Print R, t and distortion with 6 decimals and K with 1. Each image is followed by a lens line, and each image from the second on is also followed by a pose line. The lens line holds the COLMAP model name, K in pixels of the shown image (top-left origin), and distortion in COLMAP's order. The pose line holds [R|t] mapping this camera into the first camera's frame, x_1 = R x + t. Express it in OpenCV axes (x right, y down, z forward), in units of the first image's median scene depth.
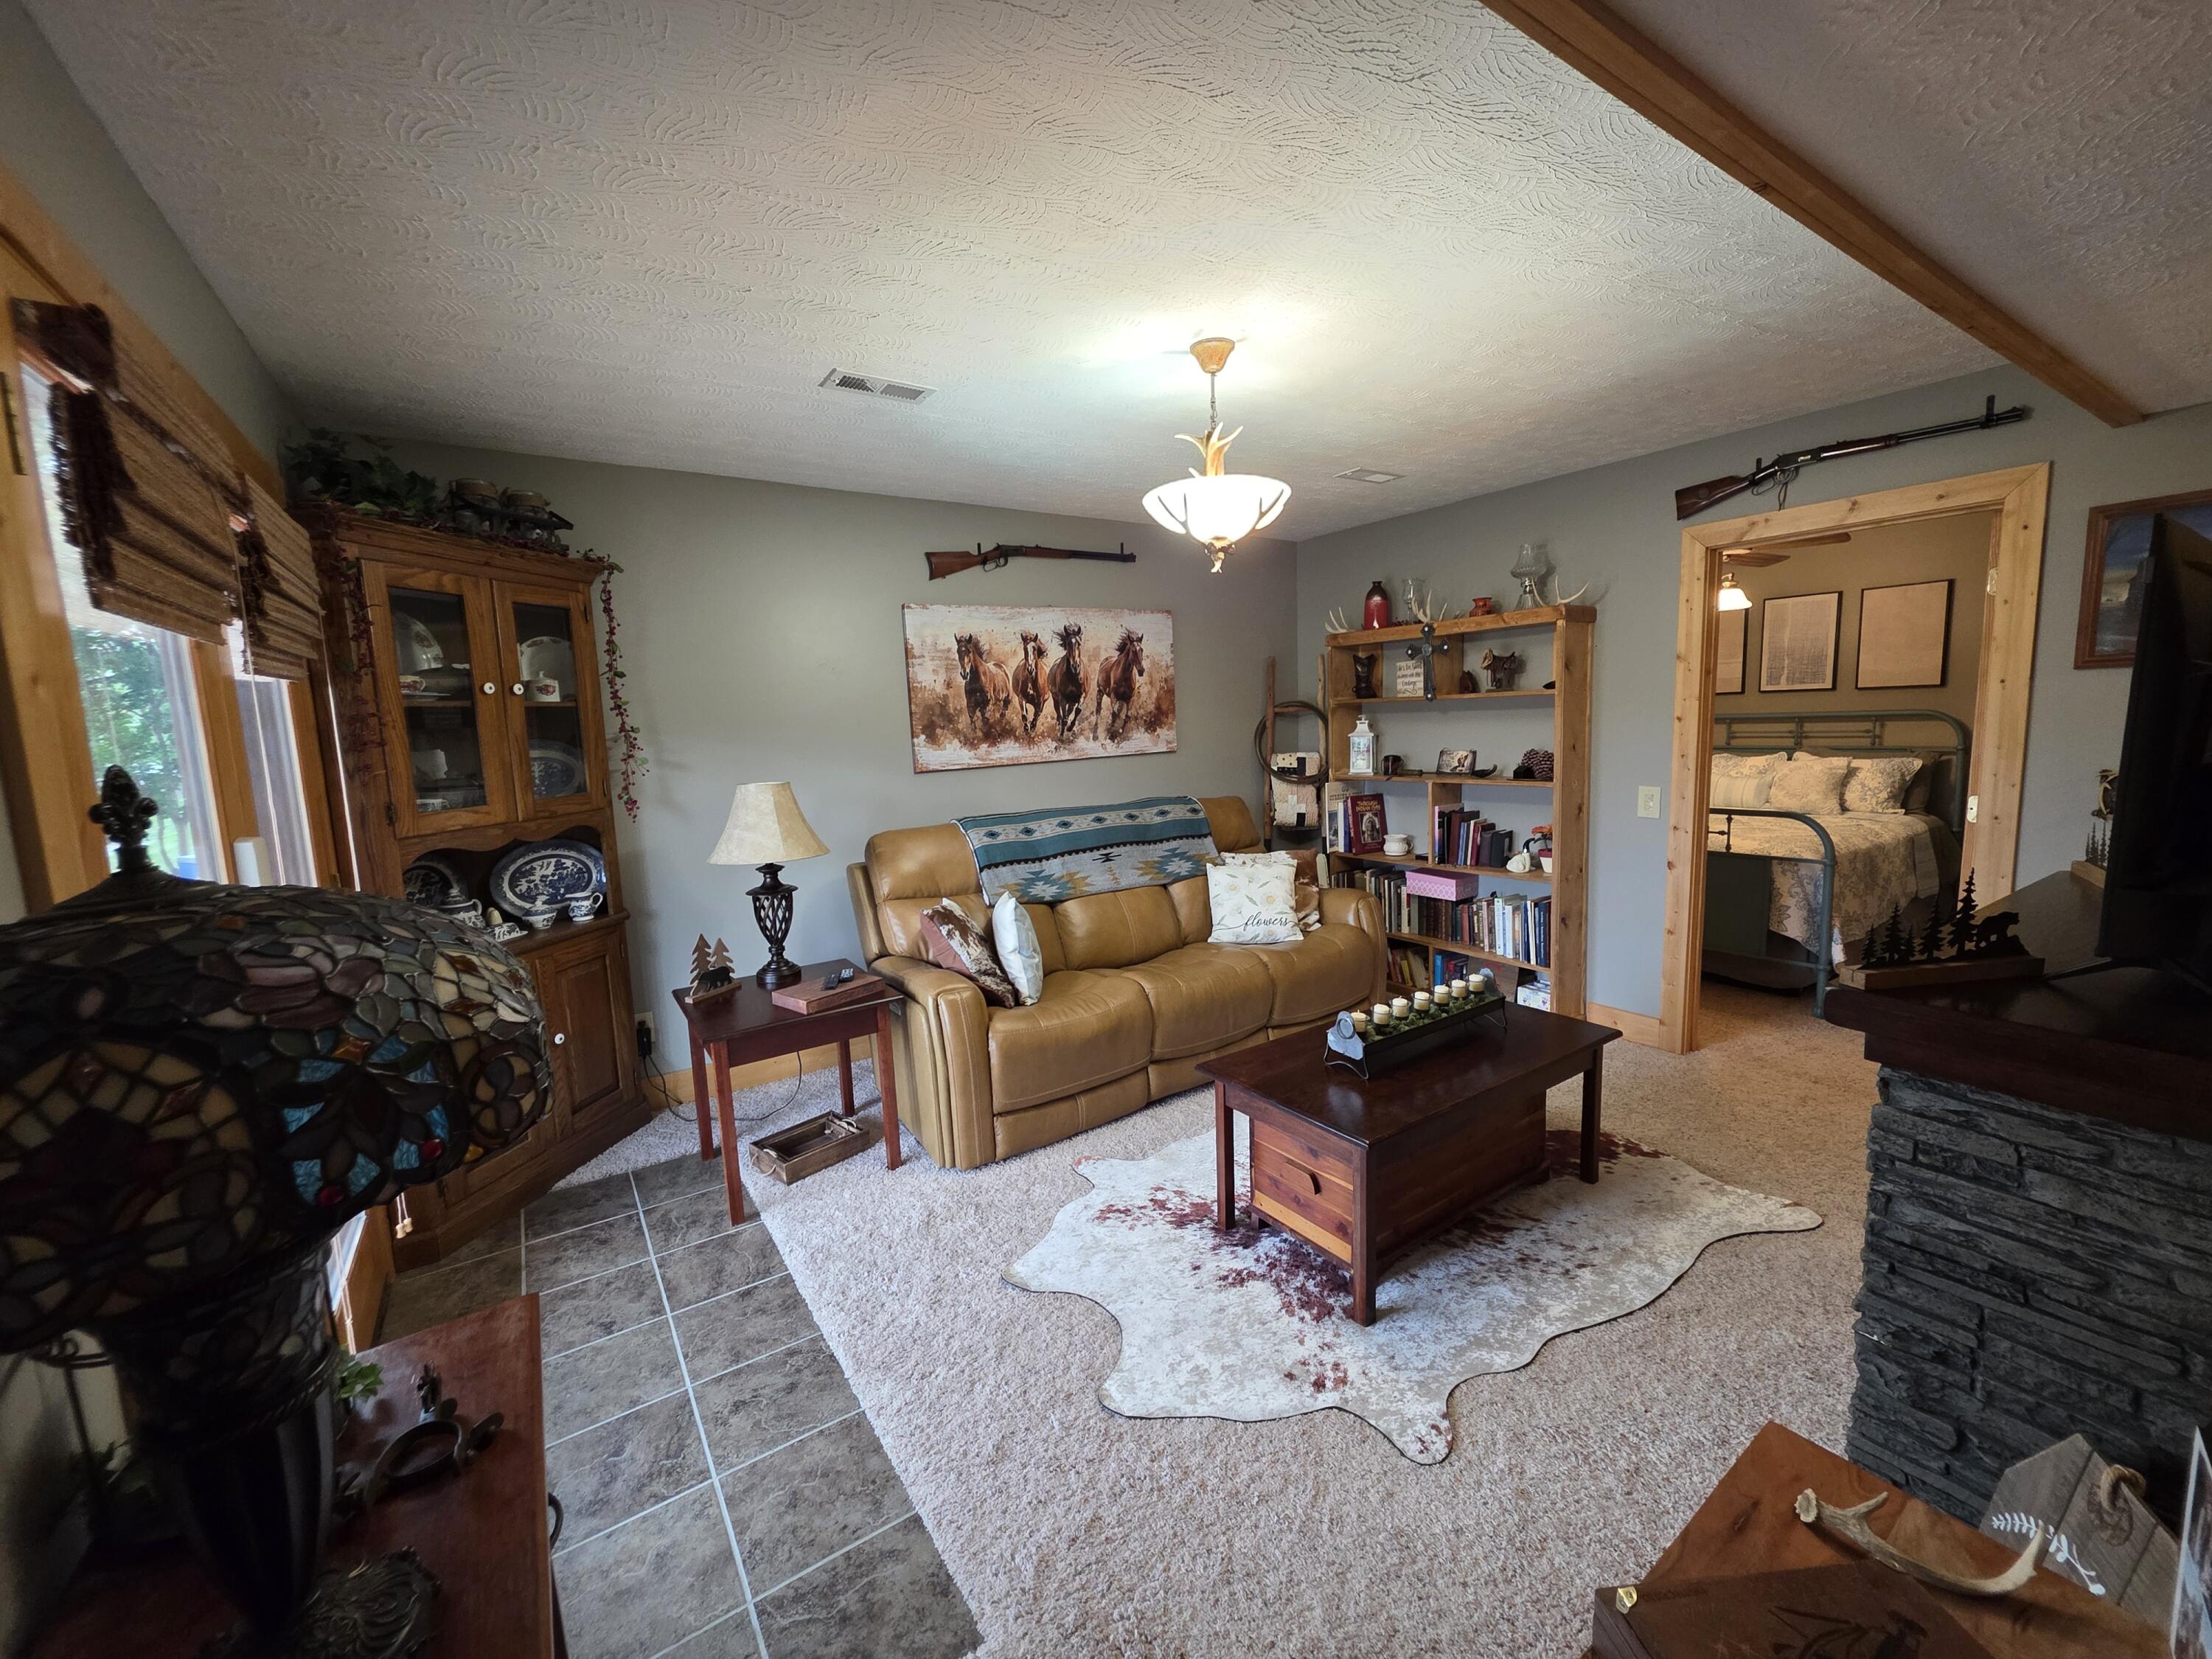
lens RADIAL K [[882.0, 0, 1105.6], [0, 882.0, 825.8], [0, 0, 1]] dist [0.001618, 0.000611]
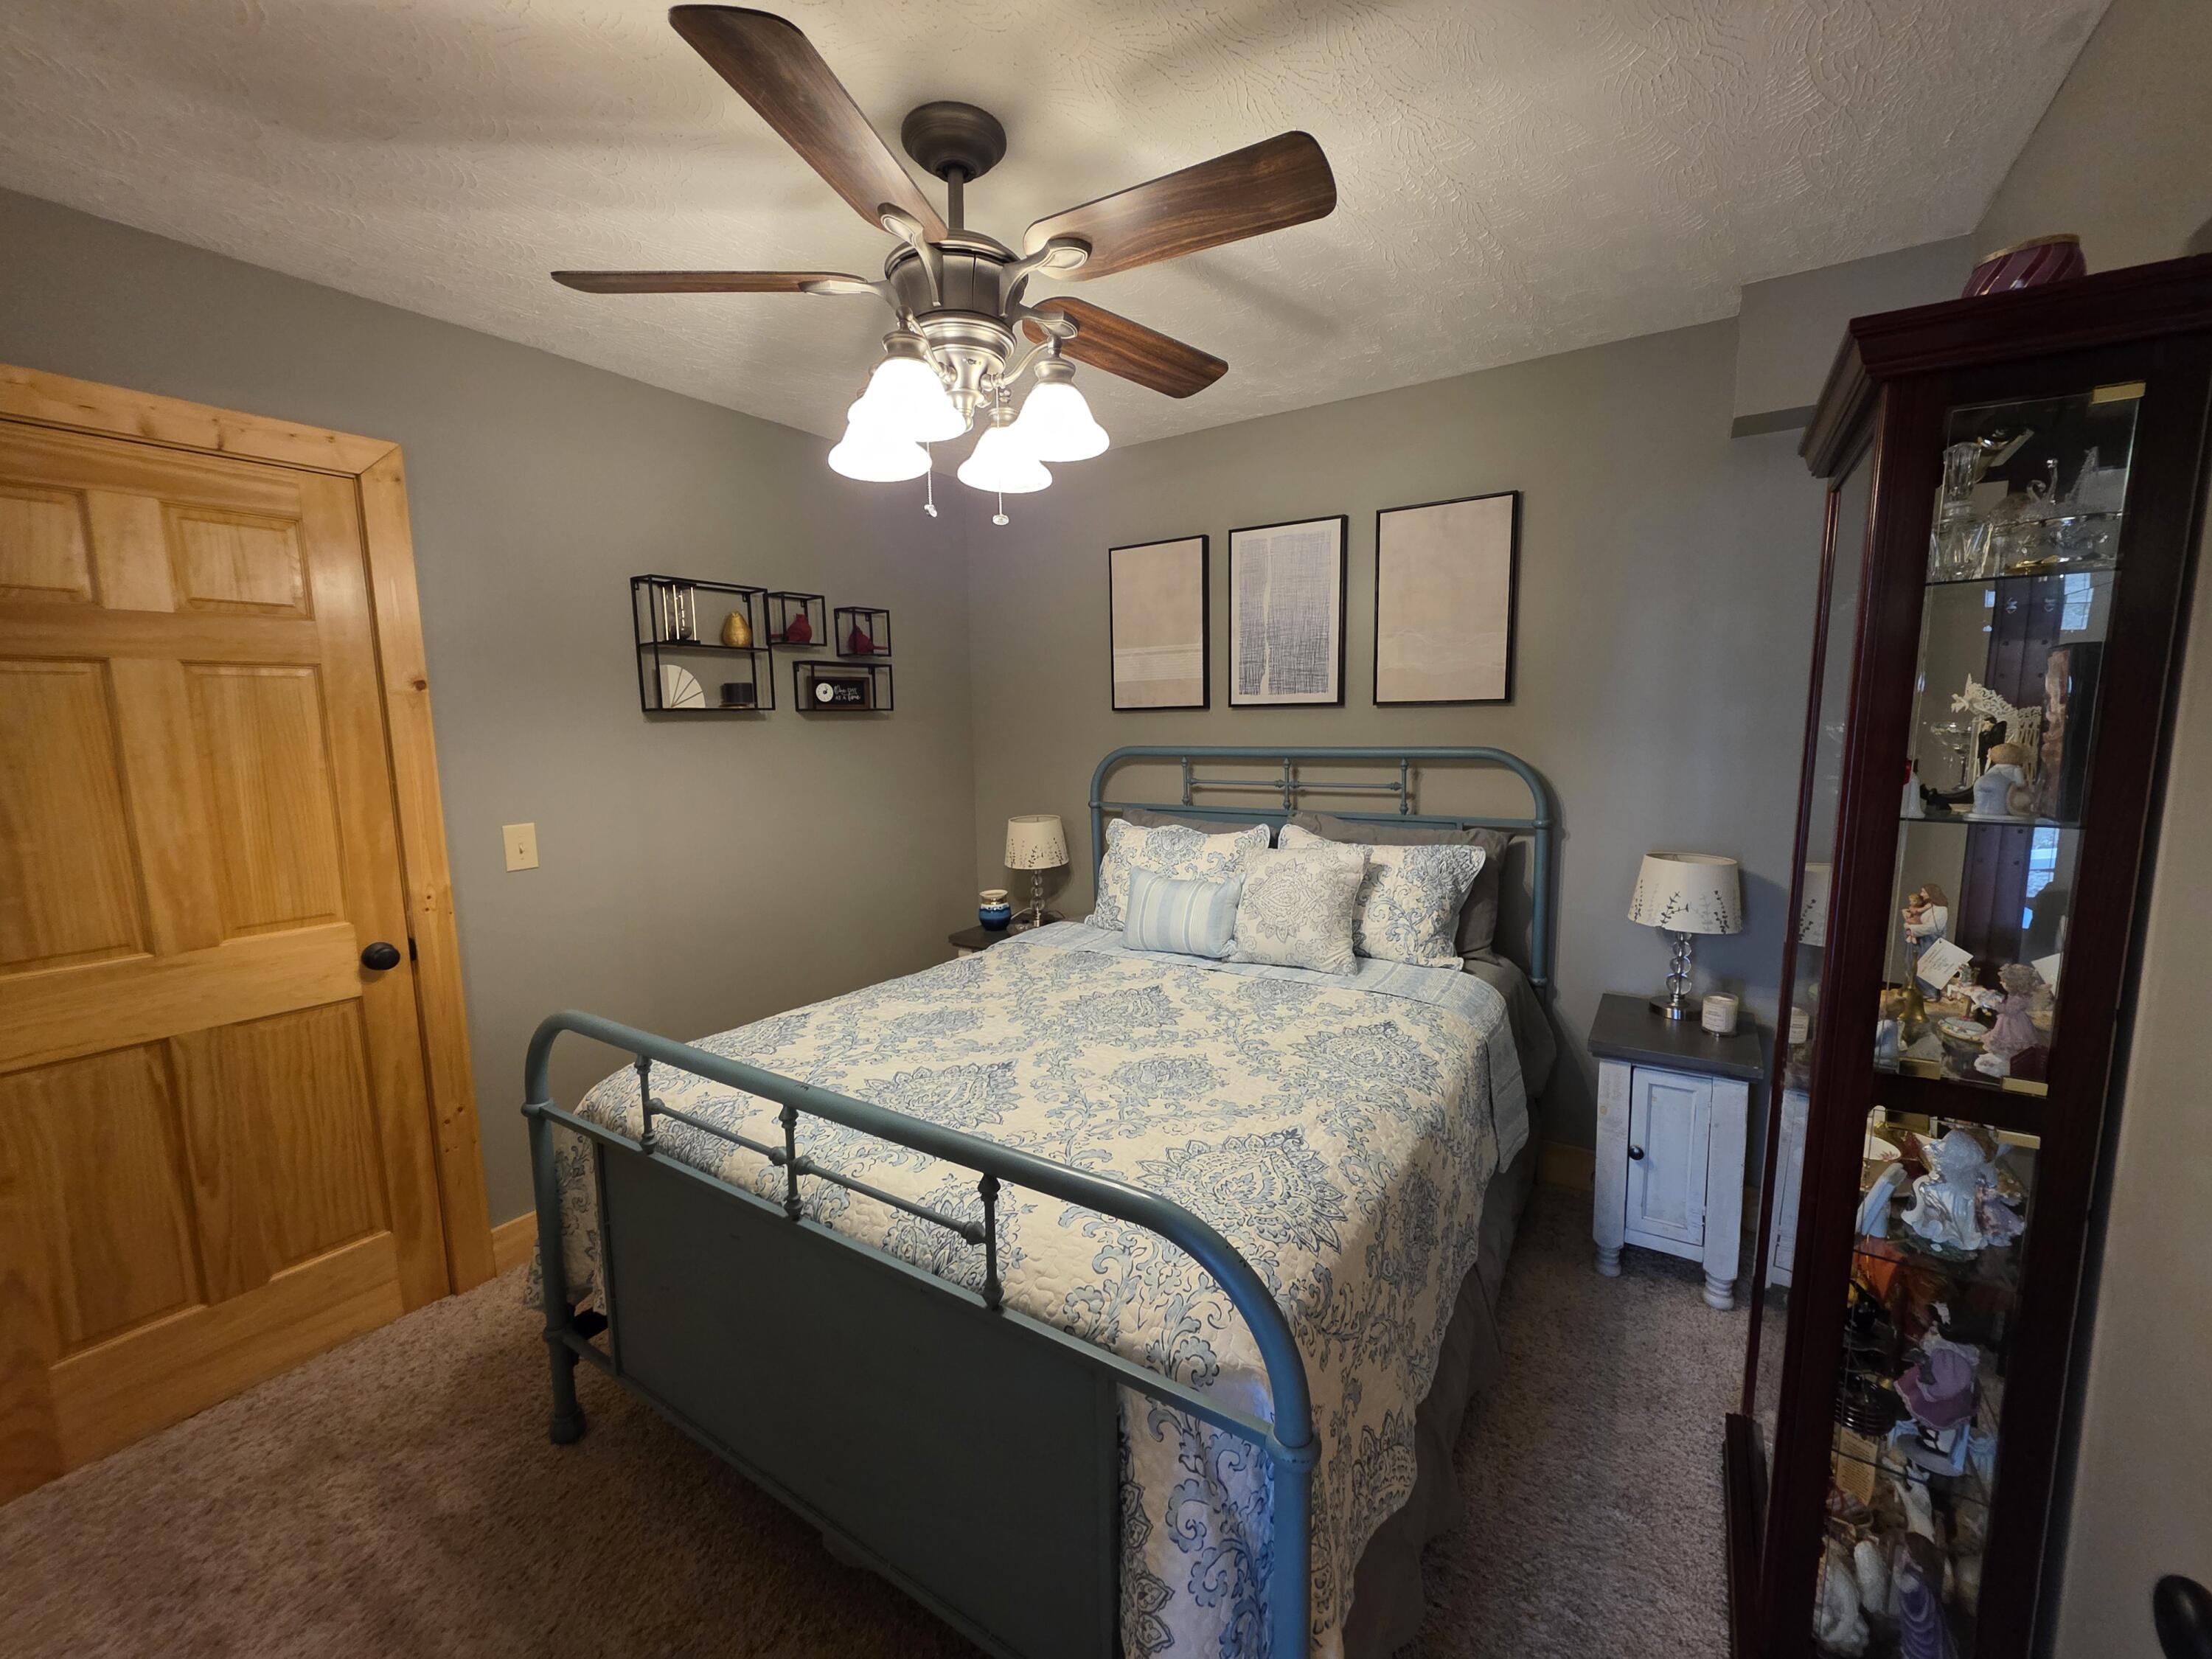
lens RADIAL K [[882.0, 0, 1101.9], [0, 882.0, 831.5], [0, 0, 1]] dist [0.001618, 0.000611]
pose [[0.922583, -0.031002, 0.384552, 0.876877], [0.033084, 0.999452, 0.001202, -0.151102], [-0.384379, 0.011614, 0.923103, 1.023746]]
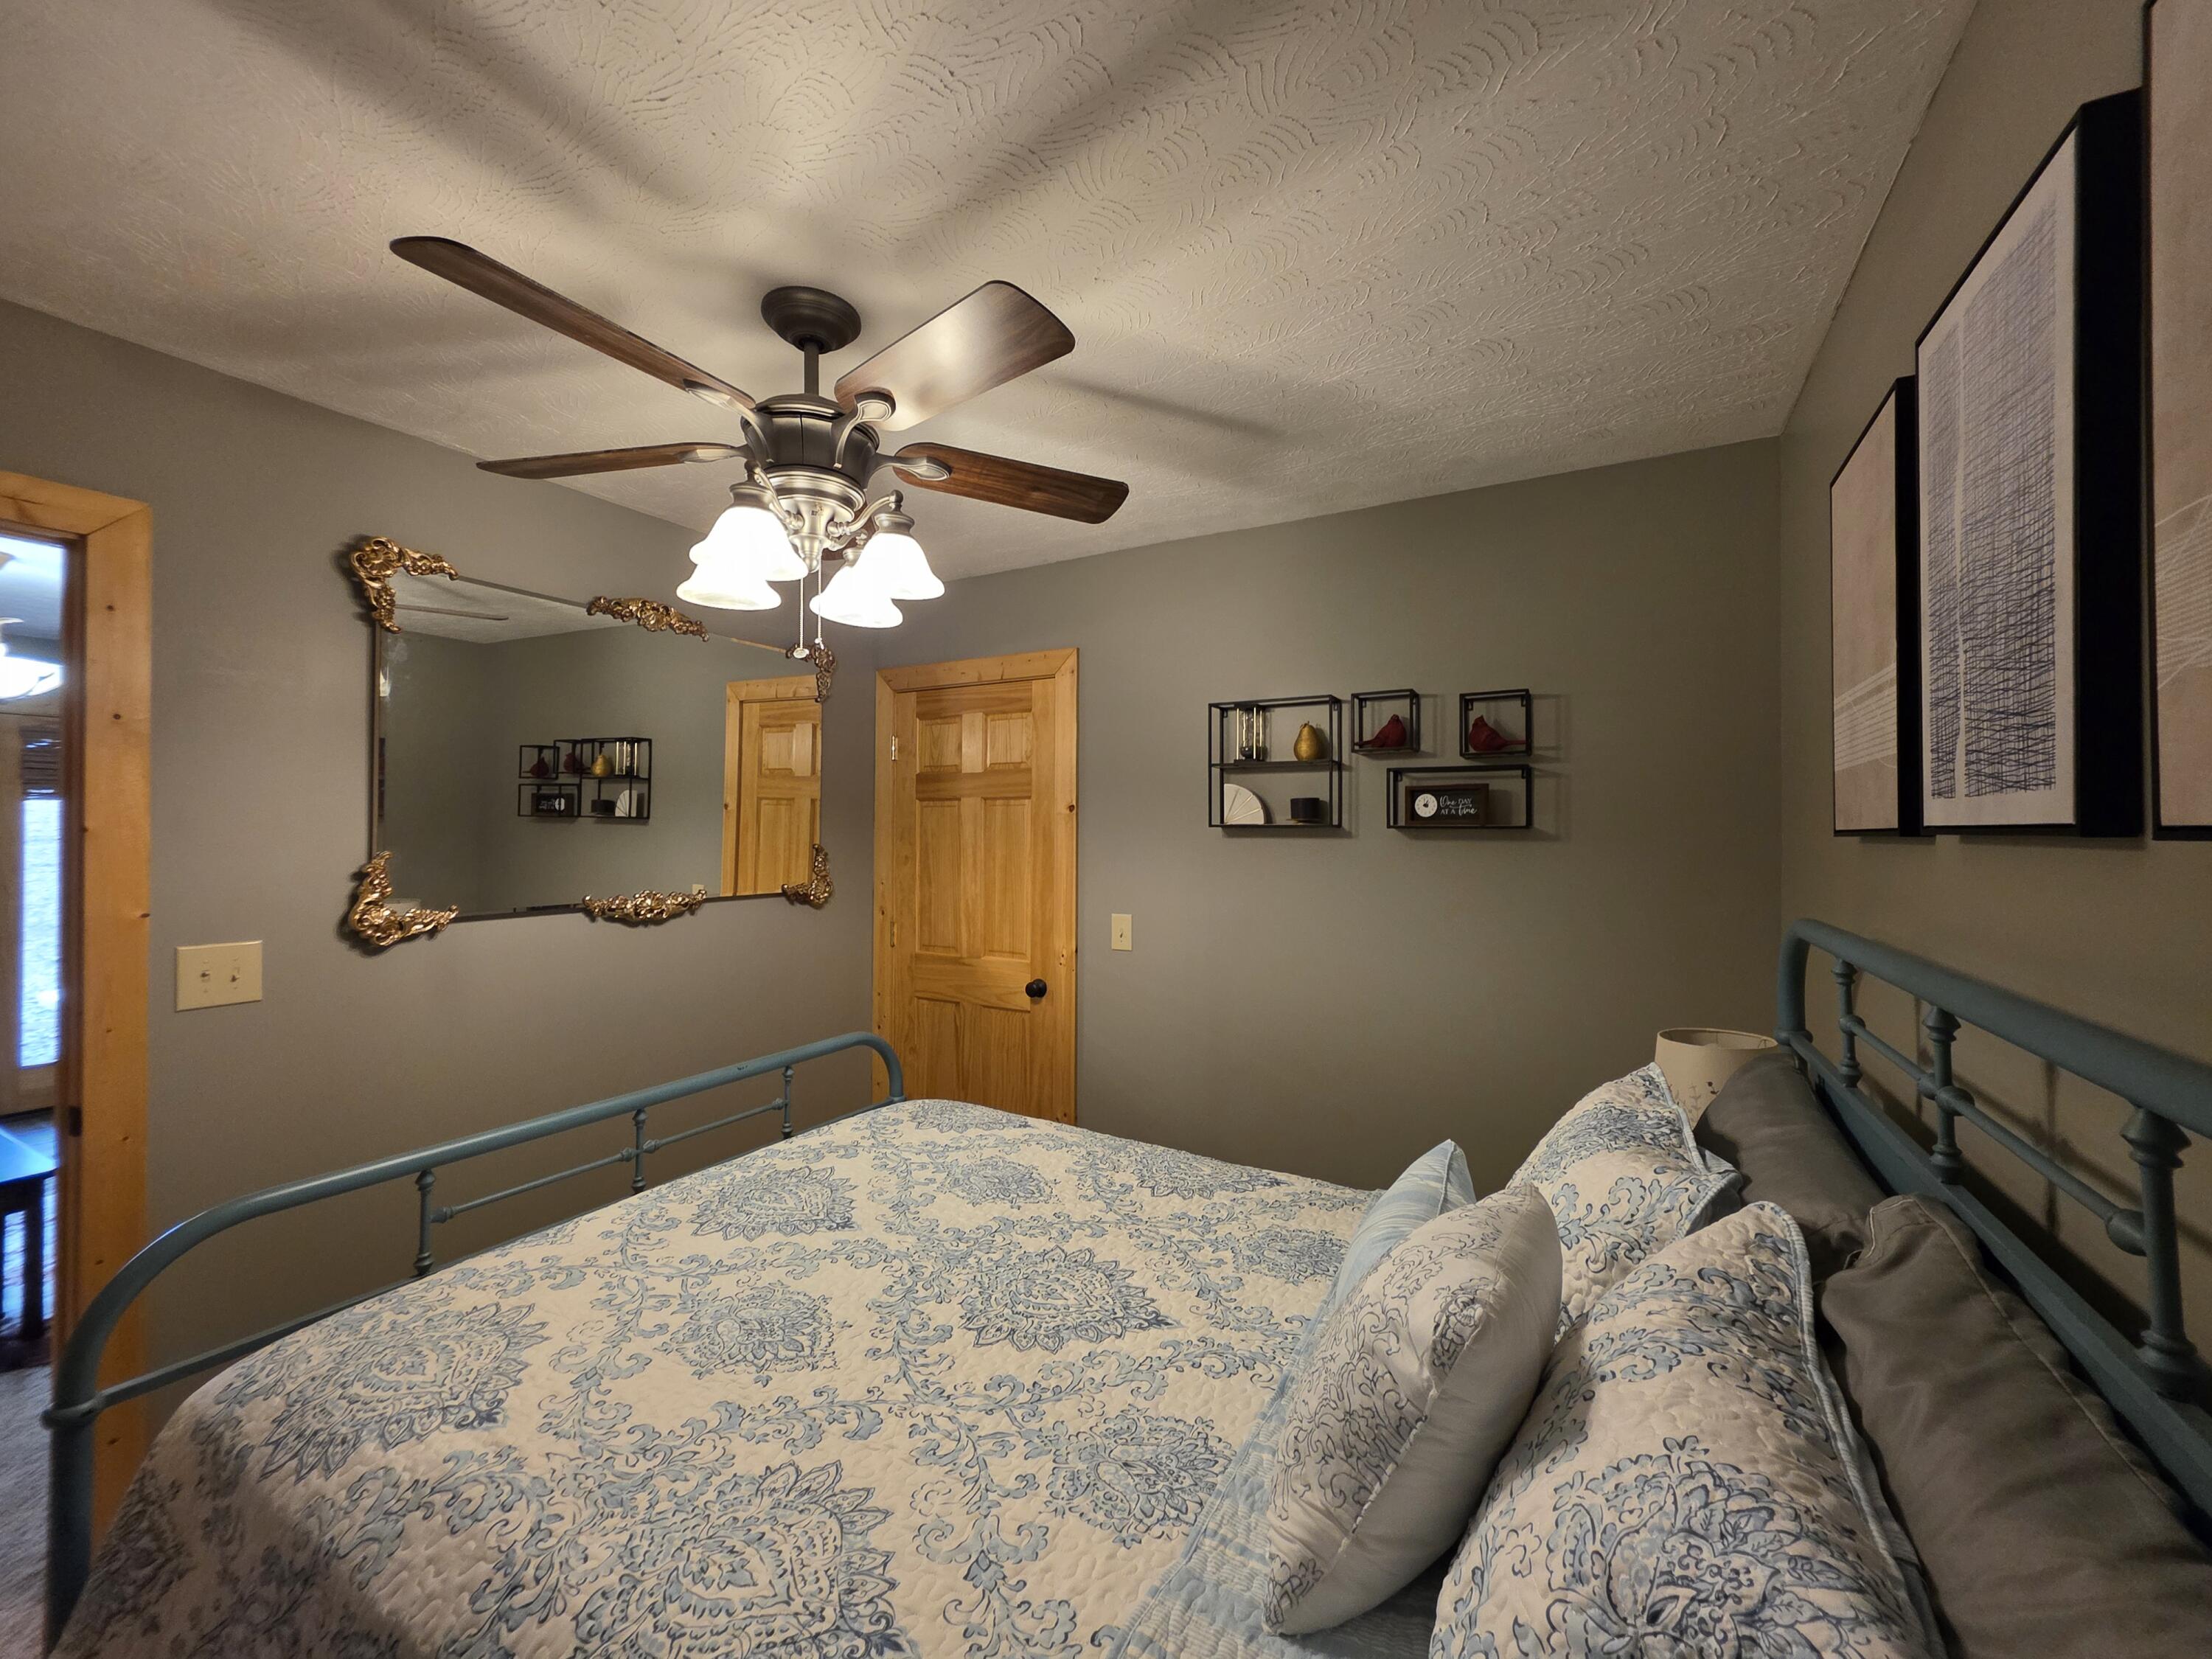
lens RADIAL K [[882.0, 0, 1103.2], [0, 882.0, 828.4], [0, 0, 1]] dist [0.001618, 0.000611]
pose [[0.454377, 0.035305, -0.890110, 1.567194], [-0.130863, 0.991019, -0.027495, -0.238392], [0.881145, 0.128976, 0.454916, 1.453168]]
